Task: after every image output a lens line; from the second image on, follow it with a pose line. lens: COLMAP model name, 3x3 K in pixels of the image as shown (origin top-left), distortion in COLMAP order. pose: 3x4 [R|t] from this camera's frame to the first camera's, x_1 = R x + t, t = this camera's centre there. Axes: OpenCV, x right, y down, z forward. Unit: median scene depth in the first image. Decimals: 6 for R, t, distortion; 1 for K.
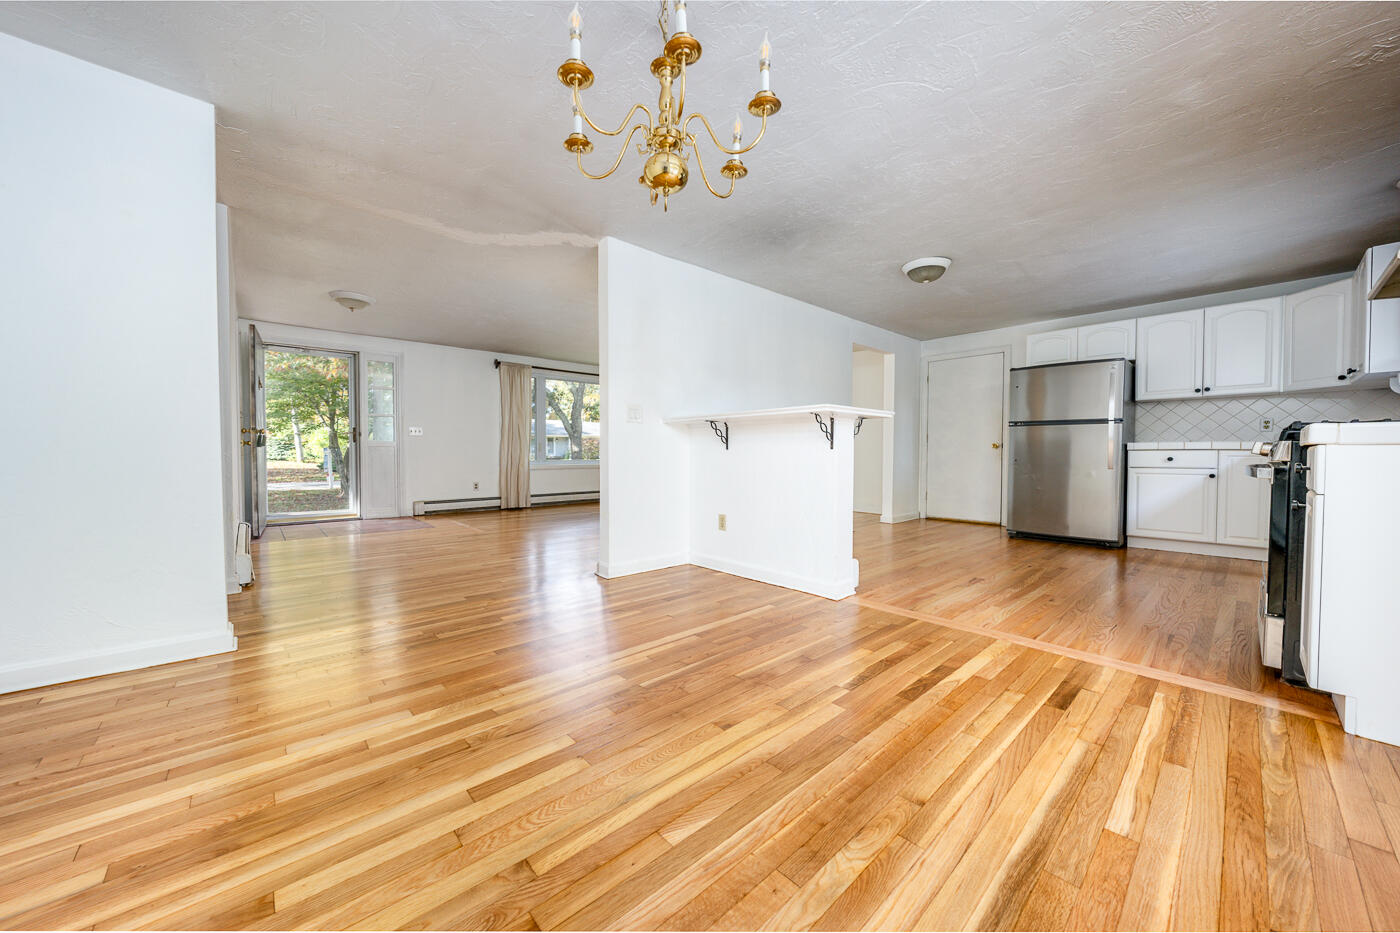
lens RADIAL K [[456.1, 0, 681.0], [0, 456.1, 459.9], [0, 0, 1]] dist [-0.000489, -0.000076]
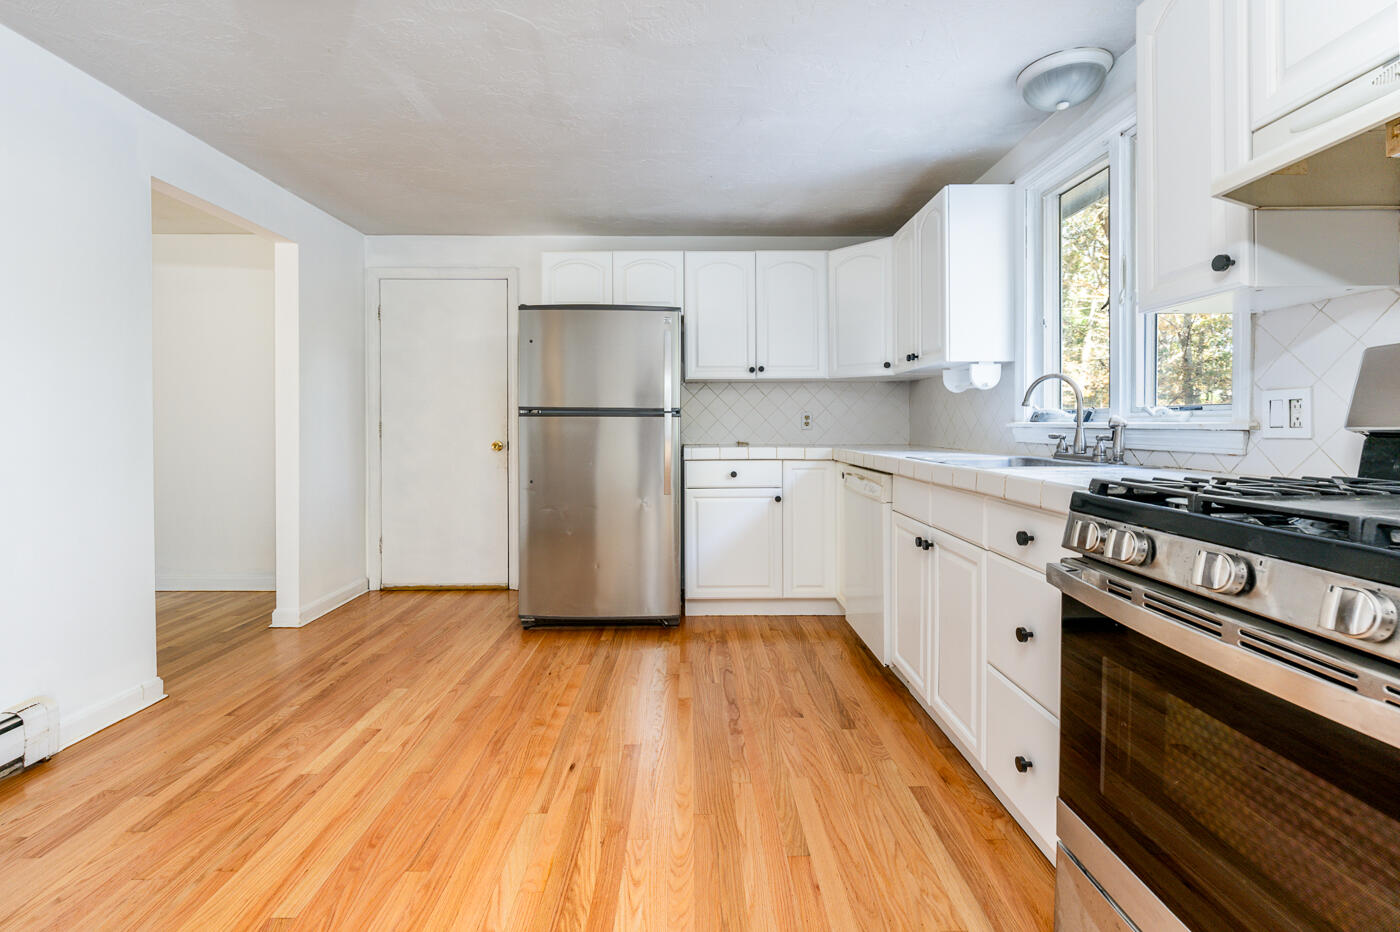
lens RADIAL K [[623.4, 0, 697.1], [0, 623.4, 426.0], [0, 0, 1]] dist [-0.002786, -0.000285]
pose [[0.614169, -0.008438, 0.789129, 0.355862], [0.022961, 0.999711, -0.007181, -0.064870], [-0.788840, 0.022529, 0.614185, 0.505621]]
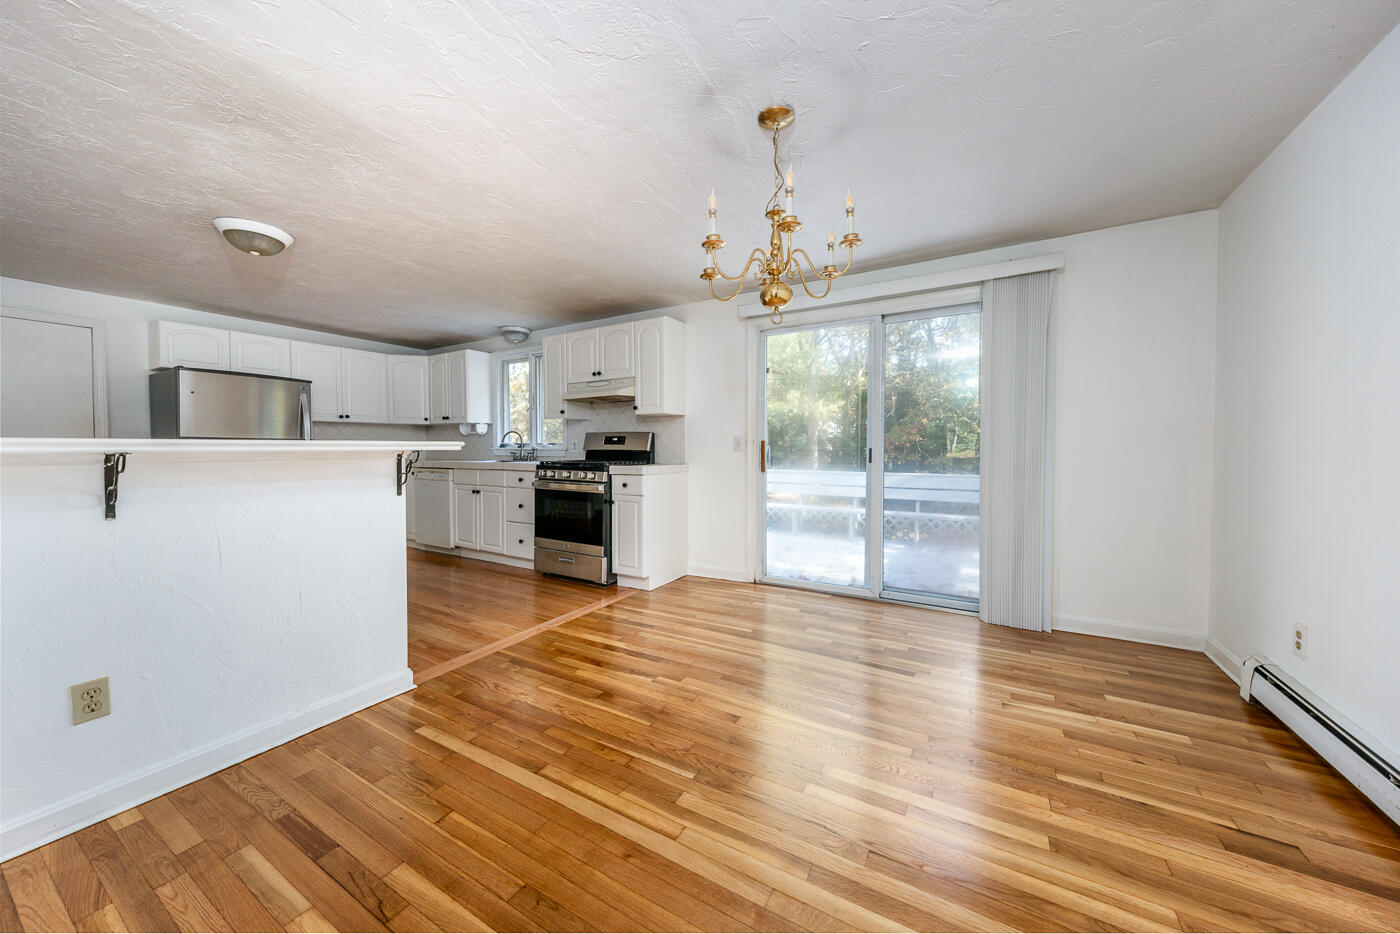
lens RADIAL K [[535.7, 0, 700.0], [0, 535.7, 467.0], [0, 0, 1]] dist [-0.001125, -0.000092]
pose [[-0.321283, -0.041866, 0.946057, -0.479301], [0.019776, 0.998508, 0.050903, -0.076530], [-0.946777, 0.035063, -0.319976, 0.584526]]
